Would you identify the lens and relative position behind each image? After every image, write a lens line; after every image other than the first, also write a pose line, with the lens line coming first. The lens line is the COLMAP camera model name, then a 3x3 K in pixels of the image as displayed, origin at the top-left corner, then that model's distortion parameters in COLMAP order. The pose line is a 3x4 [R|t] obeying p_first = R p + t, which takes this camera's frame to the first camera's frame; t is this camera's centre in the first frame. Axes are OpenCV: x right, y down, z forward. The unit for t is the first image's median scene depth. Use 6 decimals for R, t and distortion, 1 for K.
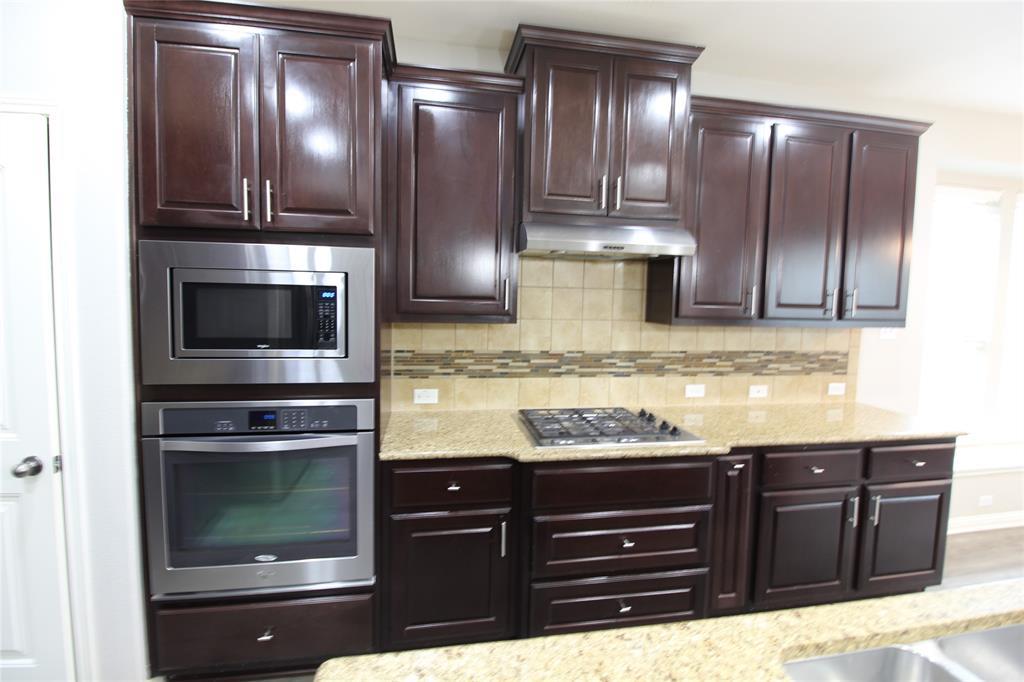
lens RADIAL K [[474.6, 0, 514.9], [0, 474.6, 324.5], [0, 0, 1]] dist [0.000278, -0.013051]
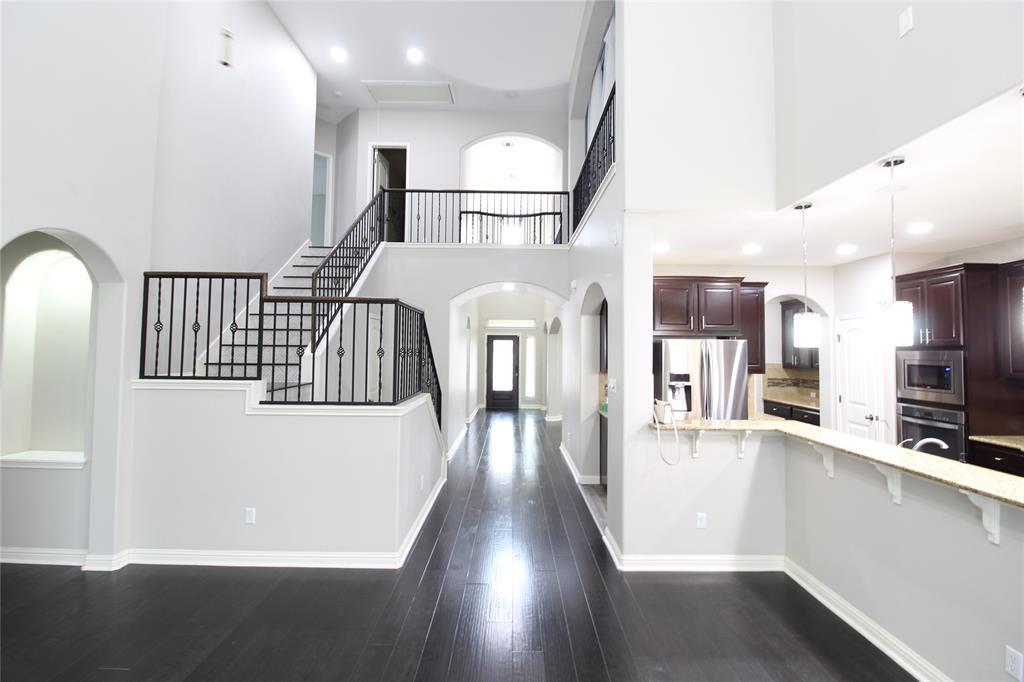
lens RADIAL K [[474.6, 0, 514.9], [0, 474.6, 324.5], [0, 0, 1]] dist [0.000278, -0.013051]
pose [[-0.170845, -0.077556, -0.982241, 1.729289], [-0.081344, 0.994604, -0.064384, 0.035235], [0.981934, 0.068900, -0.176232, -0.608456]]
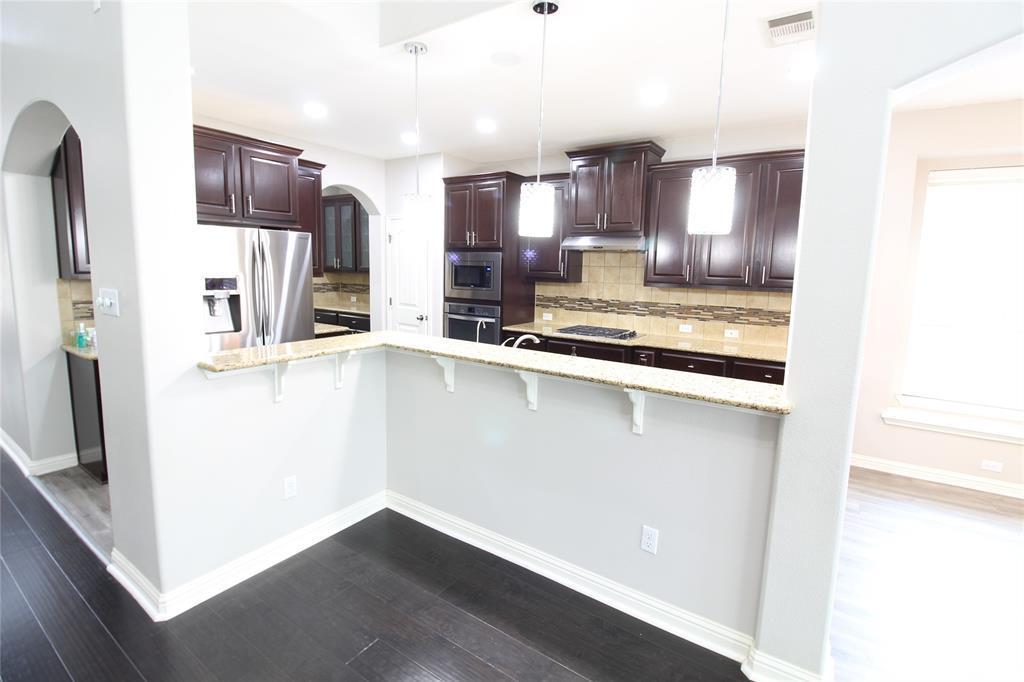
lens RADIAL K [[474.6, 0, 514.9], [0, 474.6, 324.5], [0, 0, 1]] dist [0.000278, -0.013051]
pose [[0.716475, 0.078043, -0.693234, 1.174176], [-0.052887, 0.996939, 0.057573, 0.066016], [0.695606, -0.004587, 0.718409, -0.650884]]
